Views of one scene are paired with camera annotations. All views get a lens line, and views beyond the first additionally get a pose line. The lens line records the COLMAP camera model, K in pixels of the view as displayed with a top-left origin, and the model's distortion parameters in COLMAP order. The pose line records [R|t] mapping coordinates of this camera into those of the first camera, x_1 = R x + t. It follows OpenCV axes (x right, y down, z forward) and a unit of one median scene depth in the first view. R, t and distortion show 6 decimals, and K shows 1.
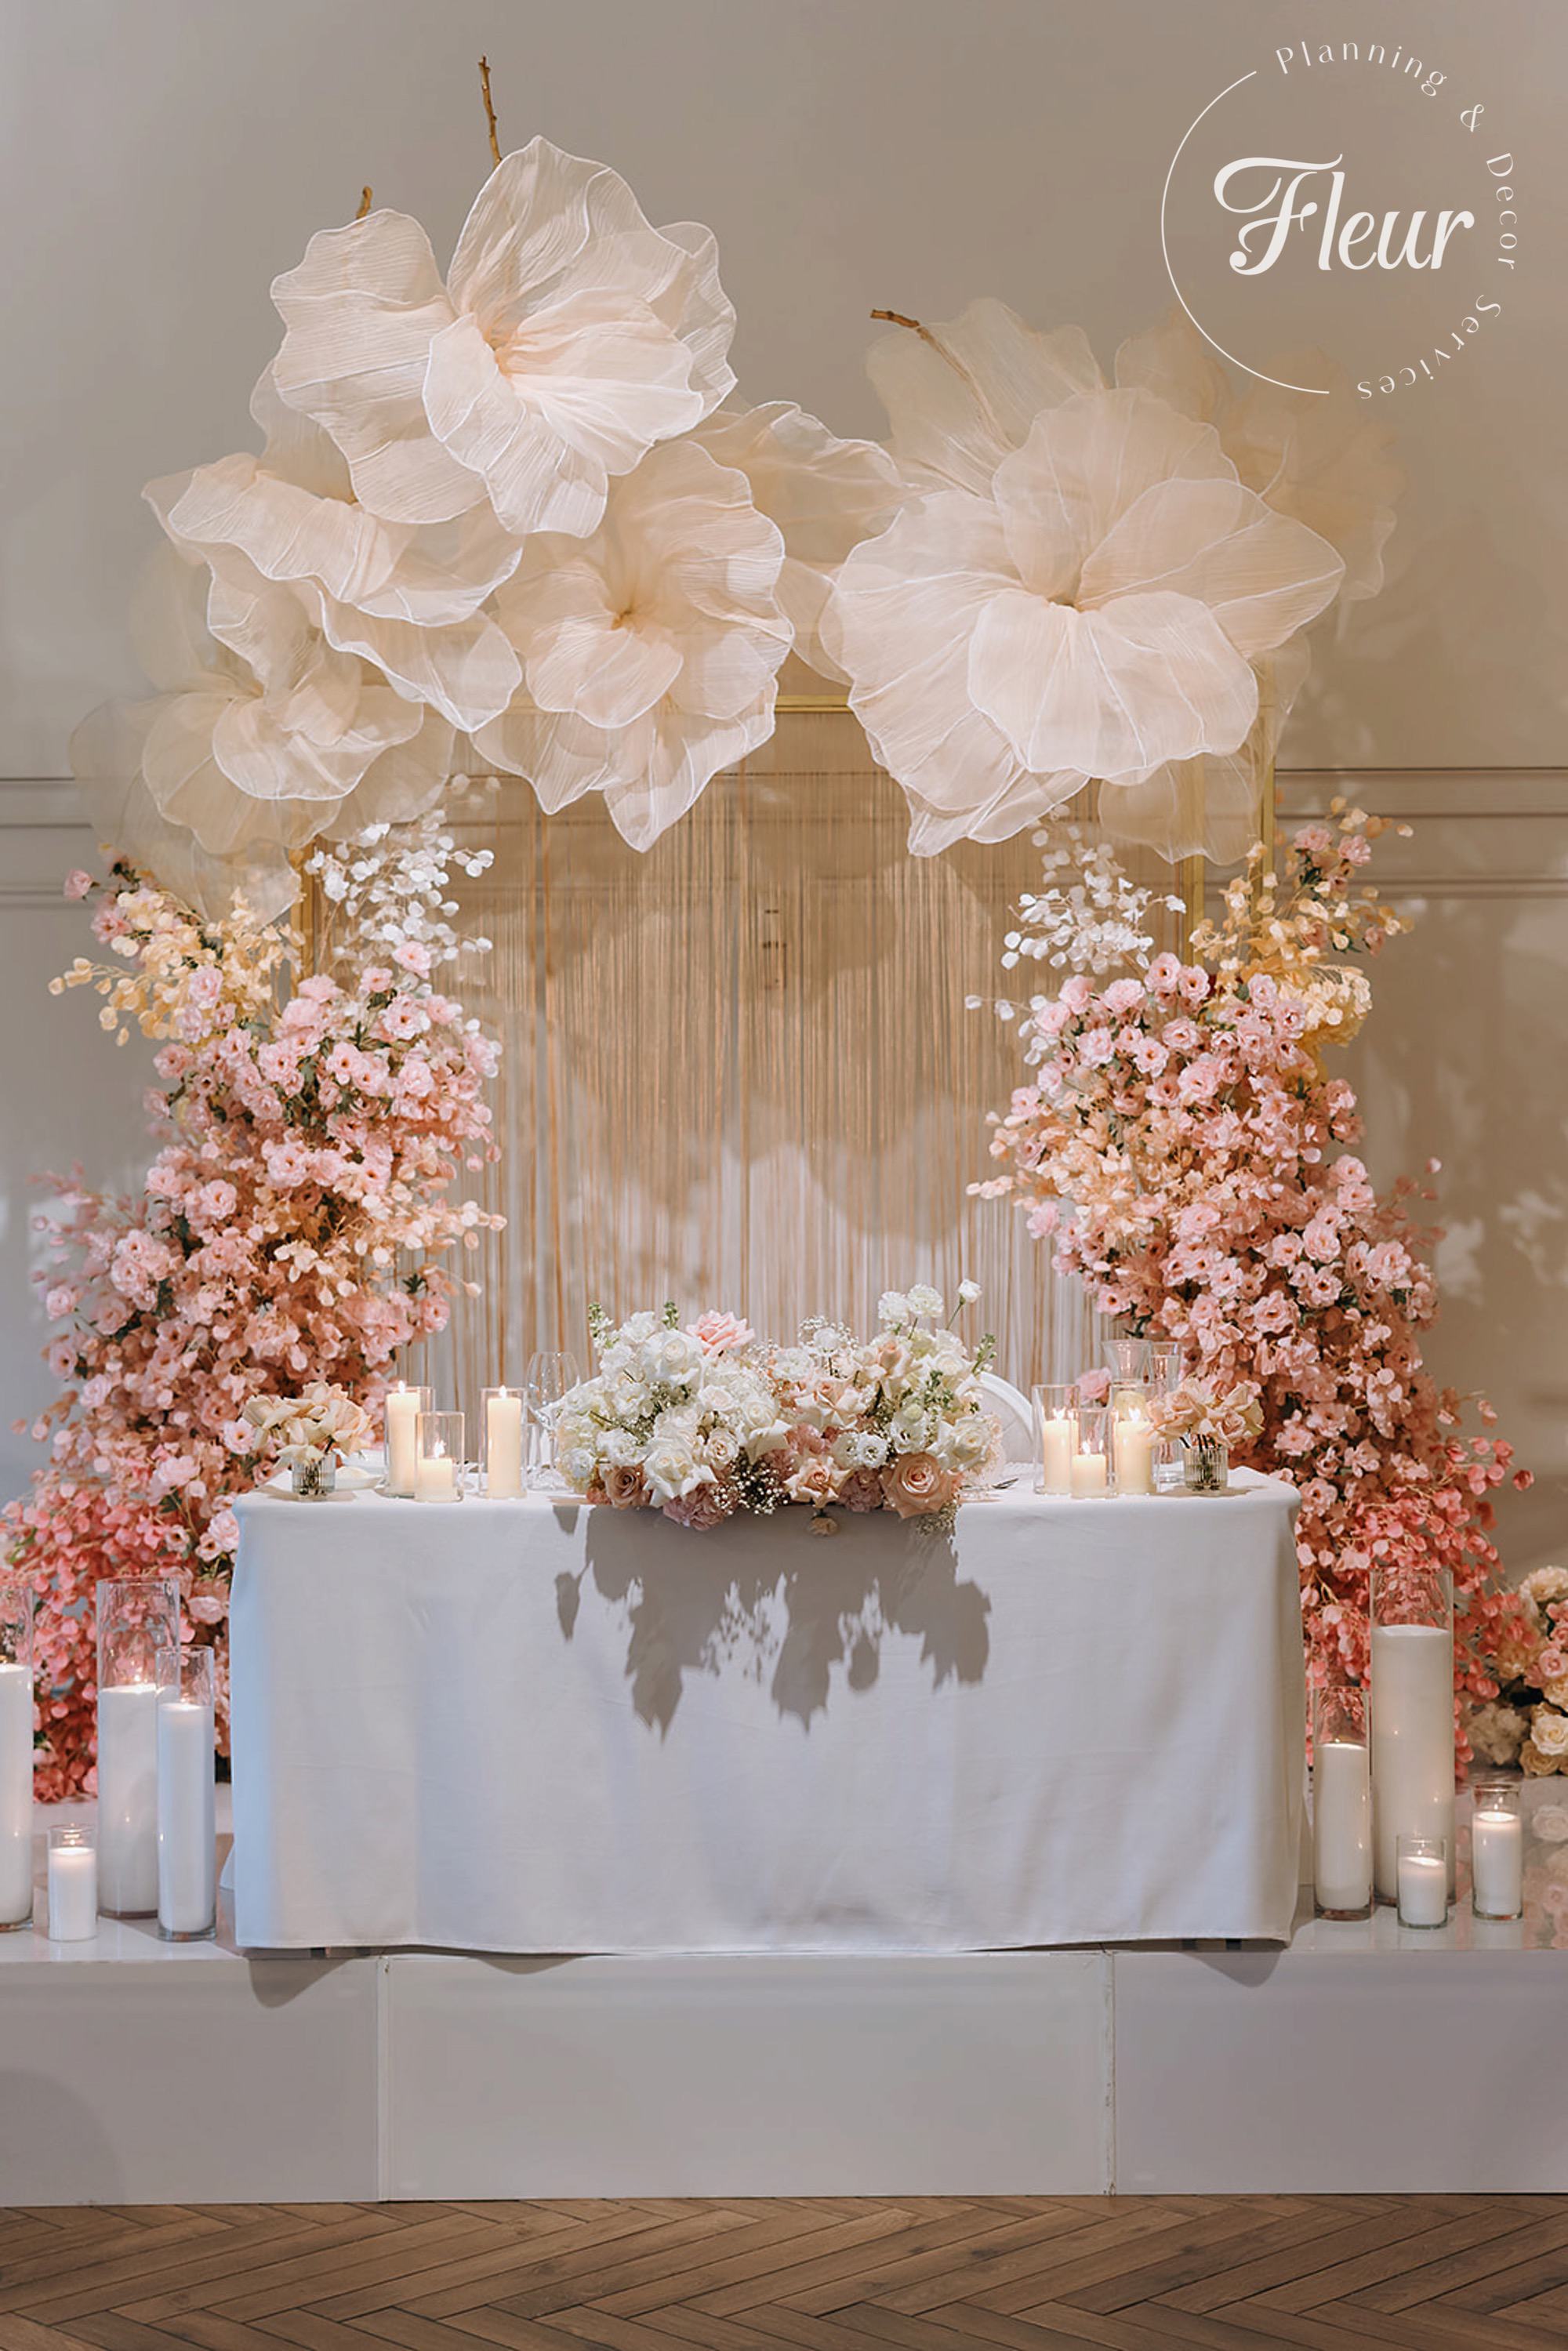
lens RADIAL K [[3434.5, 0, 784.0], [0, 3434.5, 1175.5], [0, 0, 1]] dist [-0.001596, 0.080159]
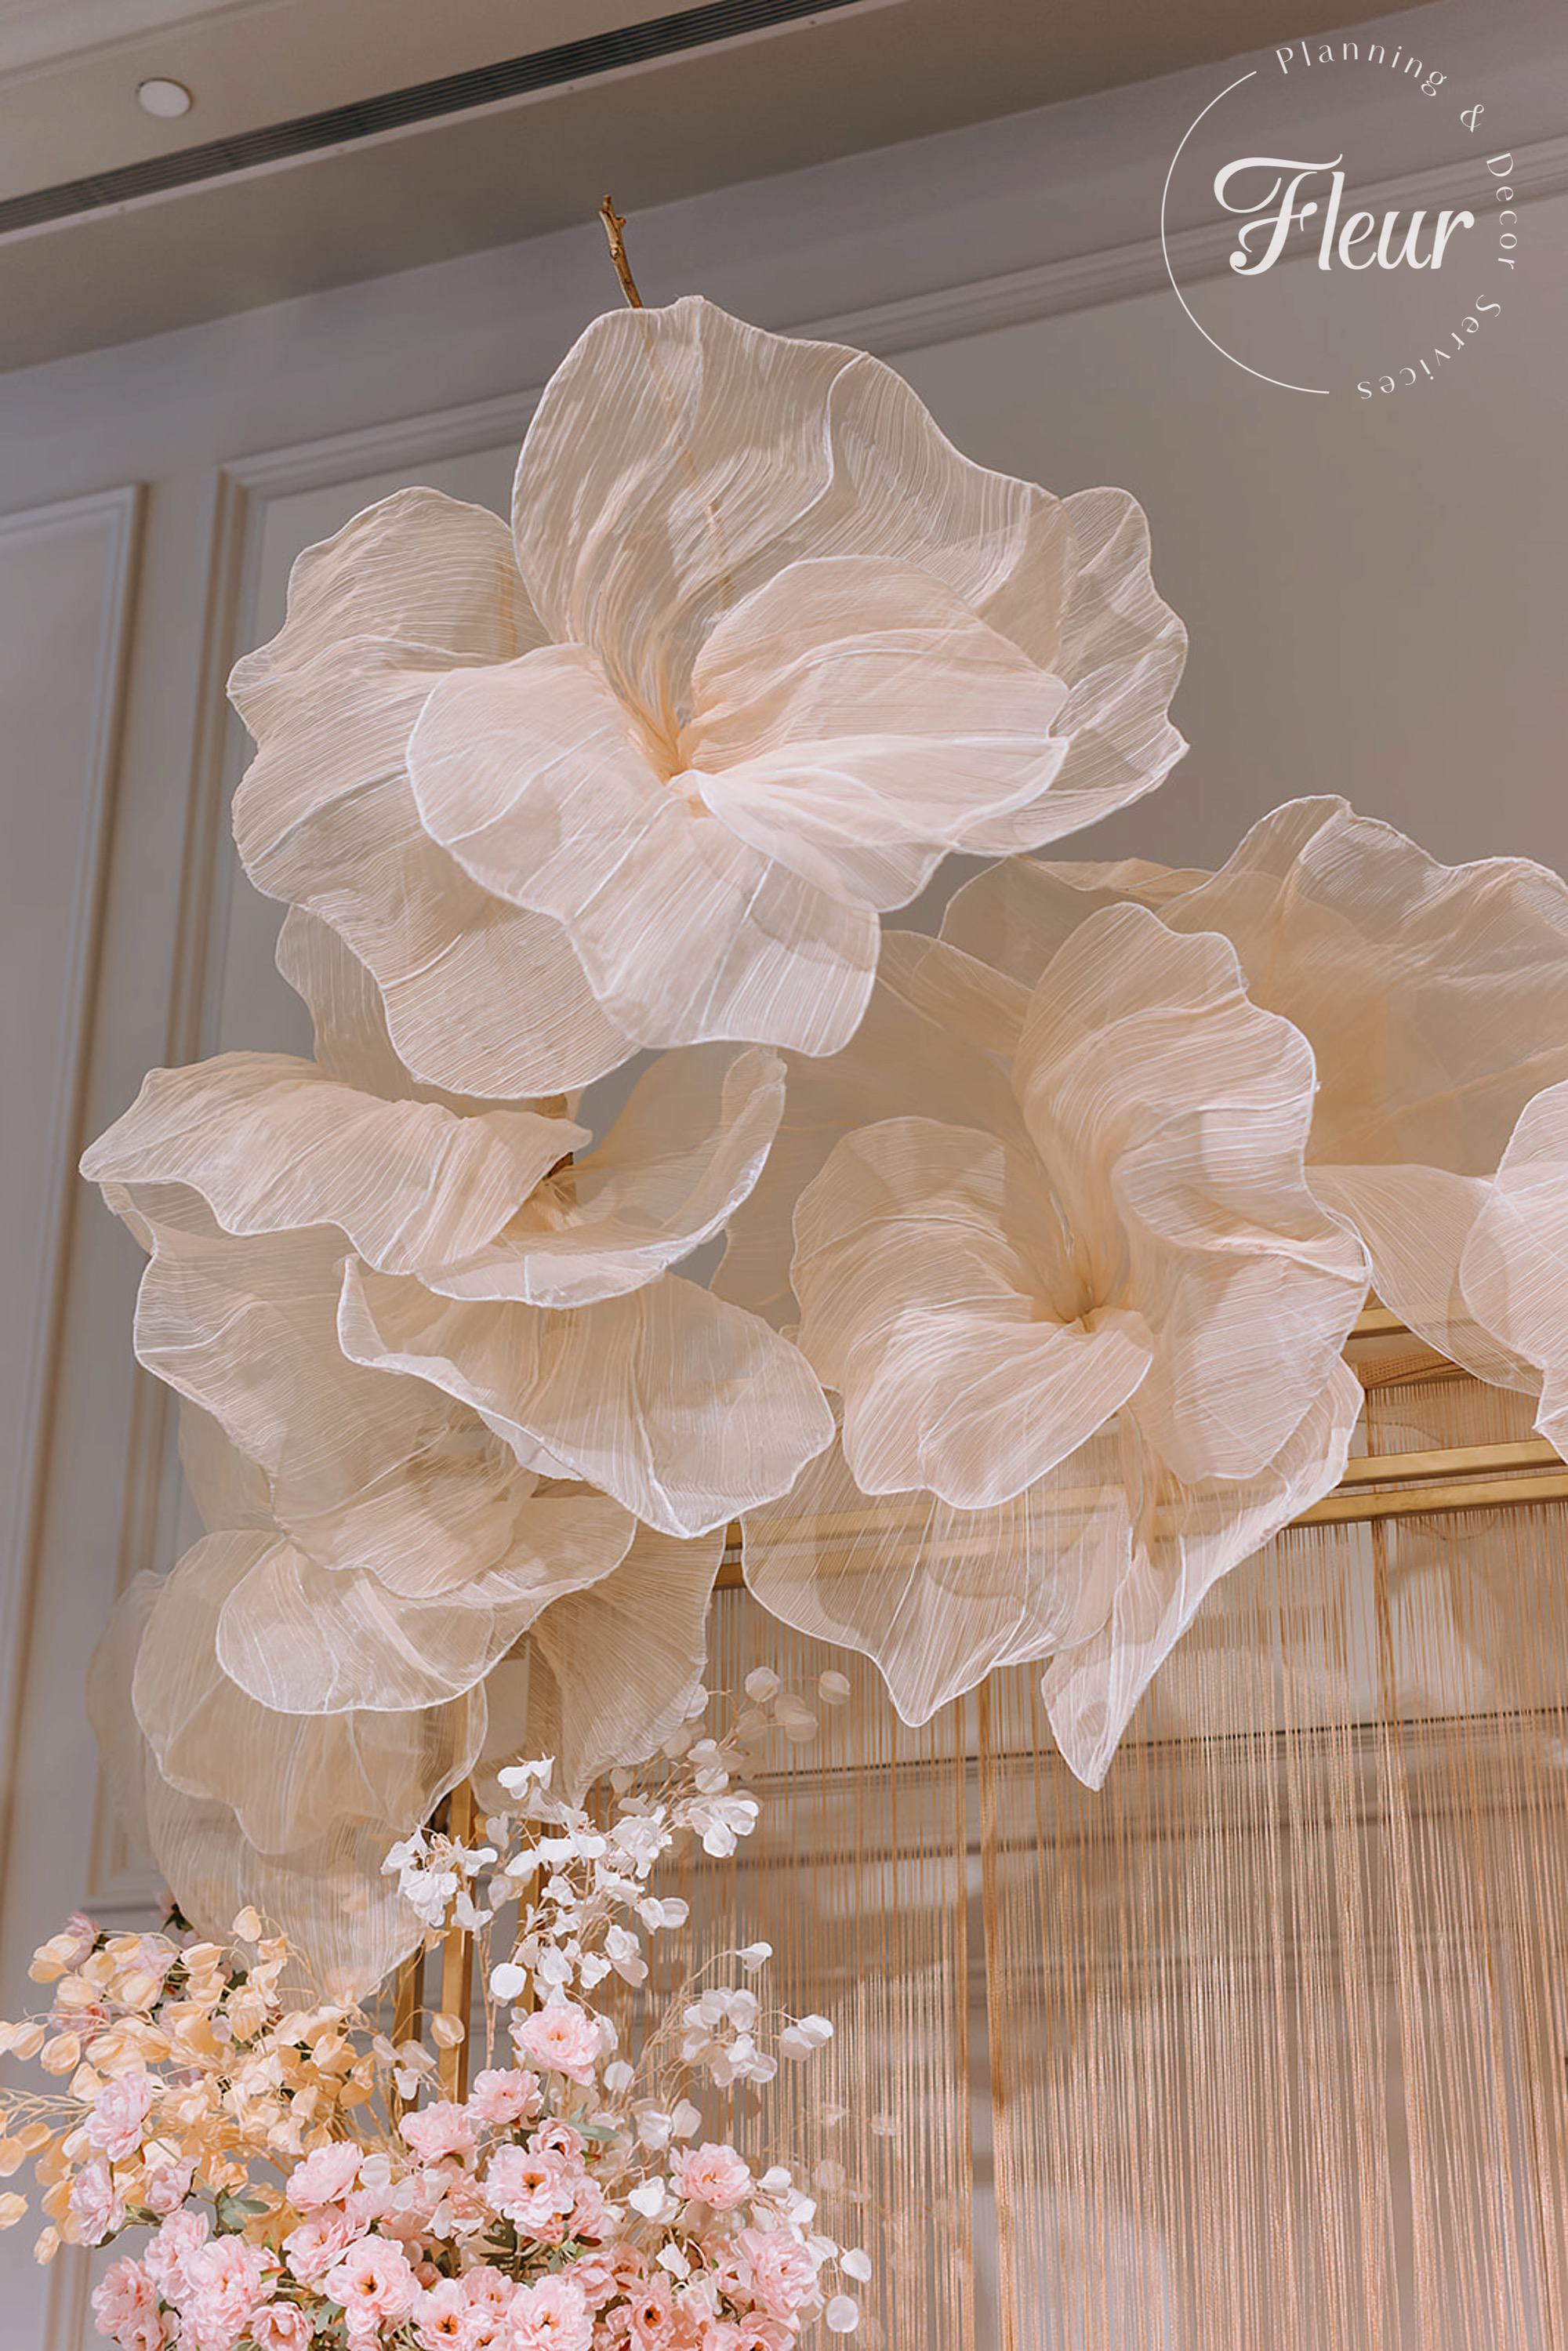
lens RADIAL K [[3434.5, 0, 784.0], [0, 3434.5, 1175.5], [0, 0, 1]] dist [-0.001596, 0.080159]
pose [[0.927828, -0.130770, -0.349335, 0.089878], [-0.010316, 0.927178, -0.374478, -0.000264], [0.372866, 0.351055, 0.858913, 0.584831]]
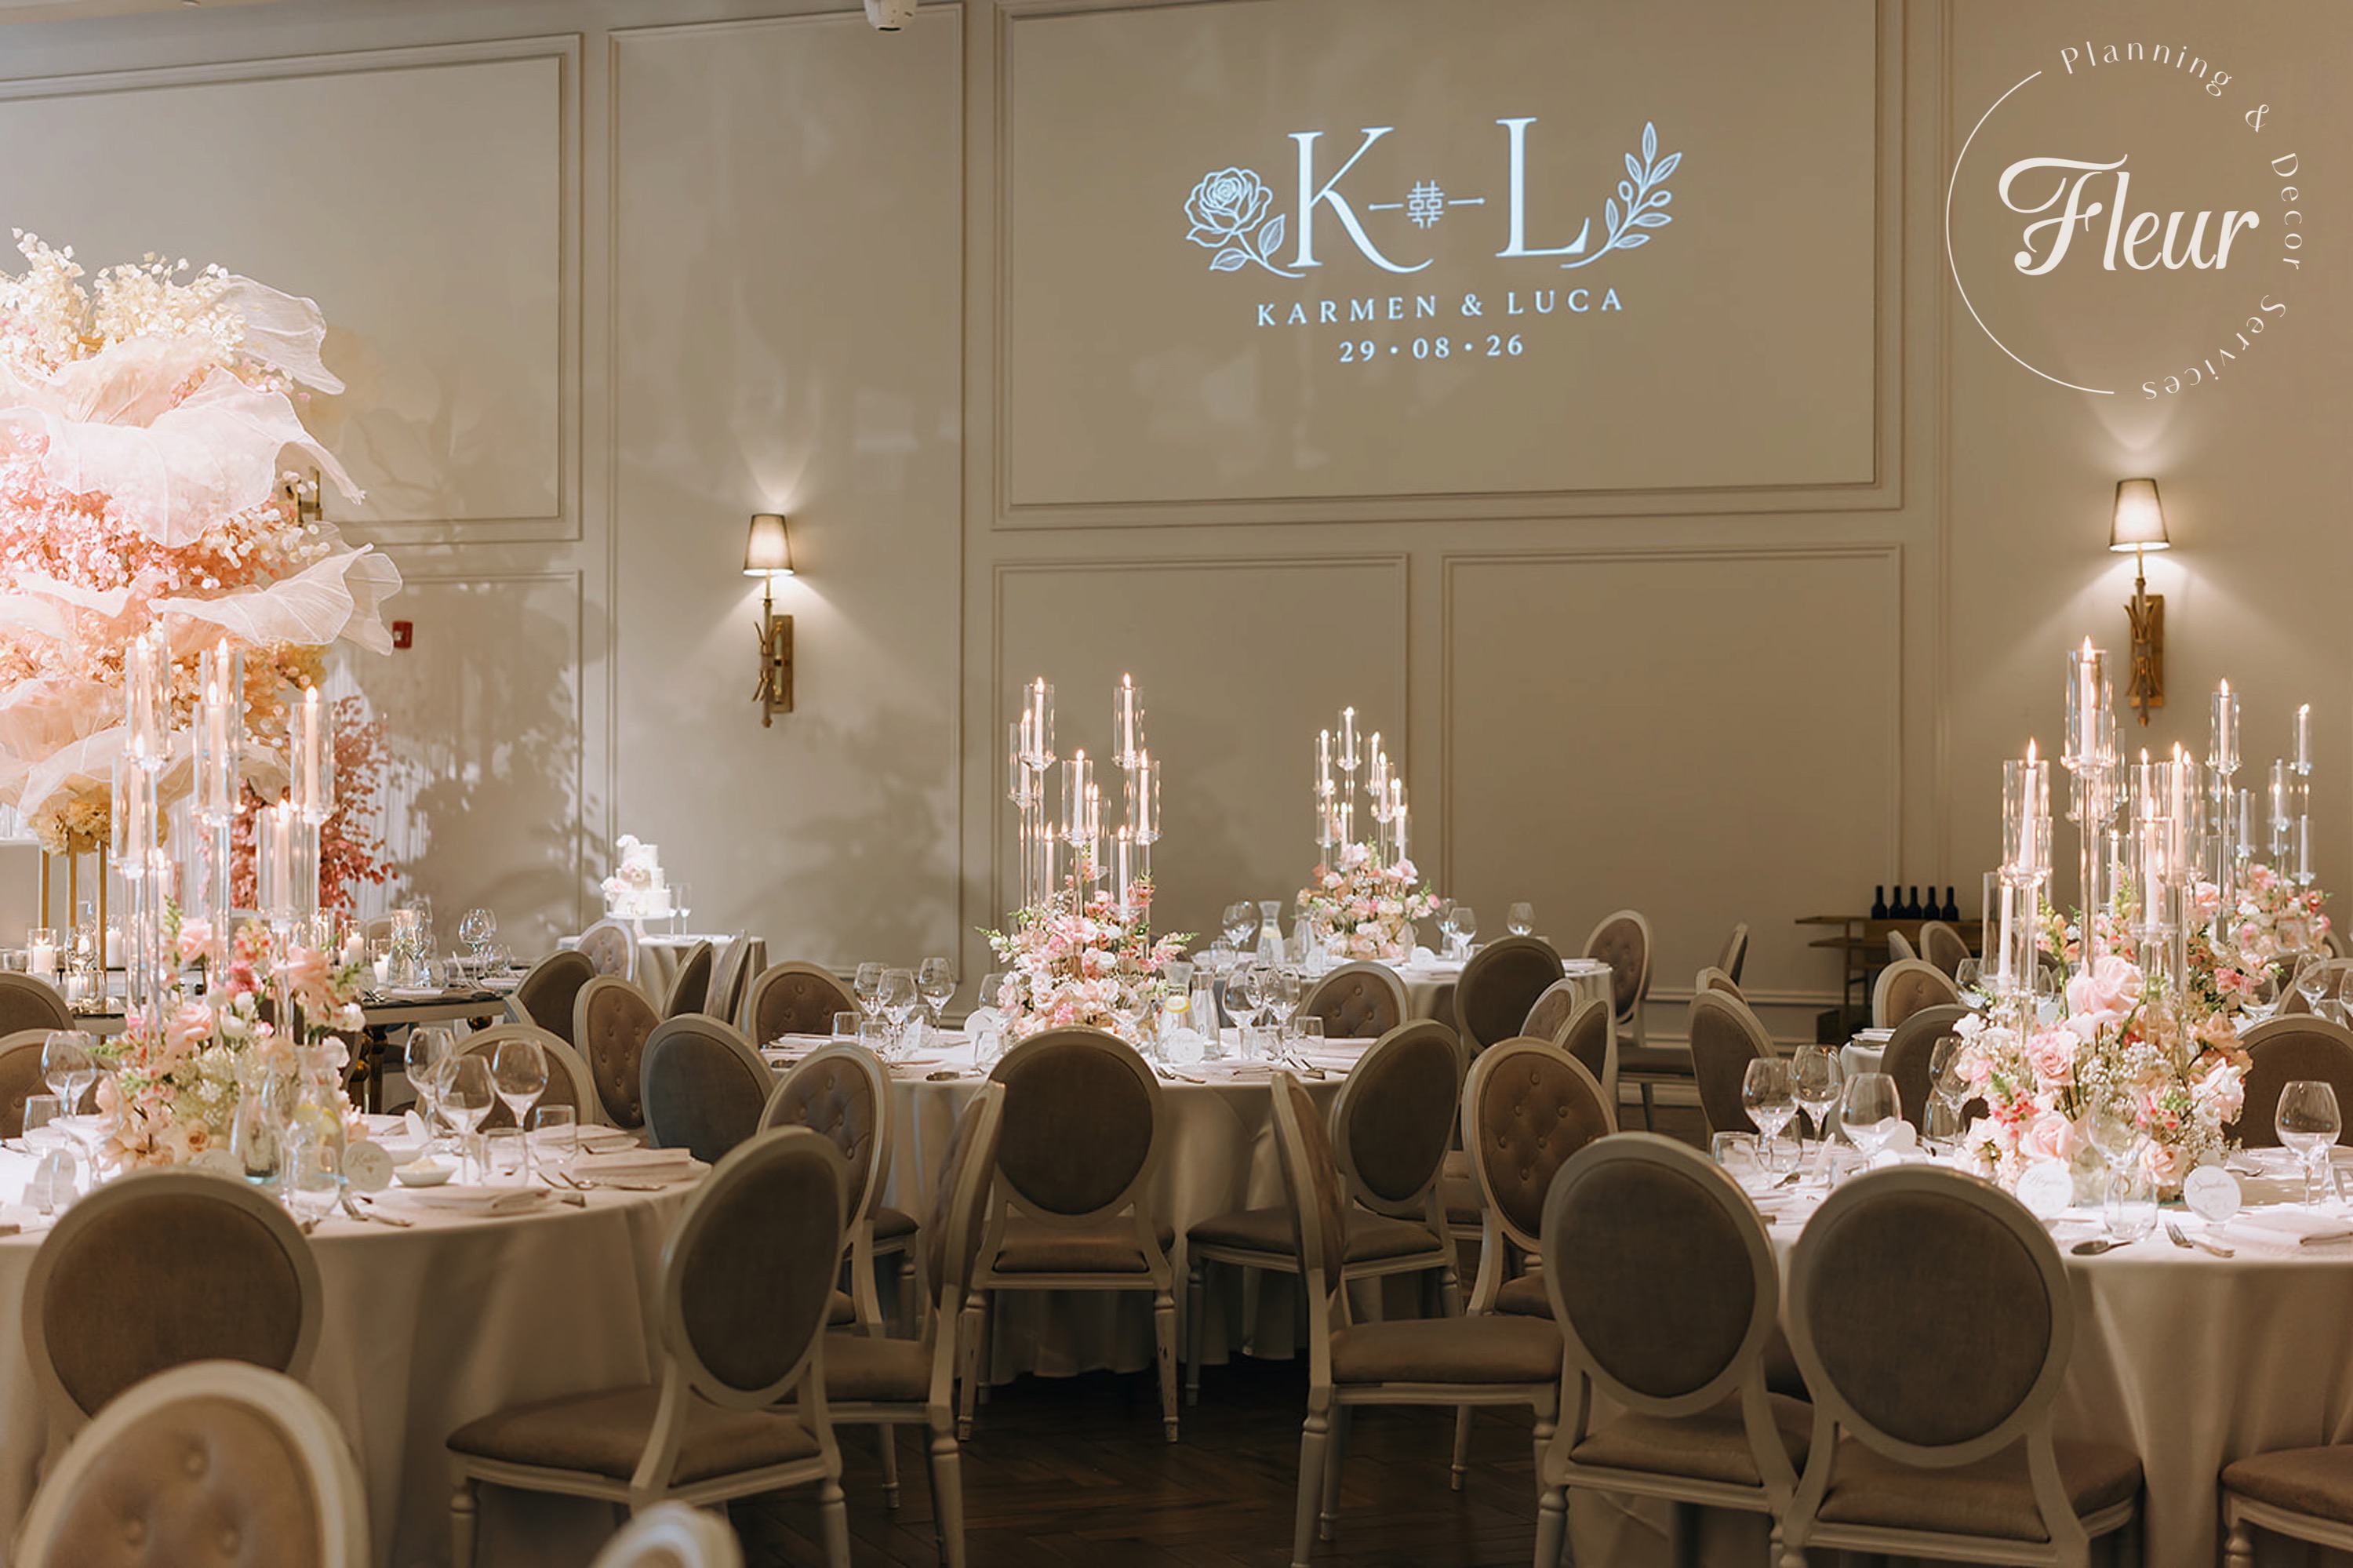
lens RADIAL K [[3564.9, 0, 1176.5], [0, 3564.9, 784.0], [0, 0, 1]] dist [0.004882, 0.104669]
pose [[0.929678, 0.012016, -0.368176, 1.569791], [-0.003482, 0.999710, 0.023833, -0.016160], [0.368356, -0.020875, 0.929450, -0.943615]]
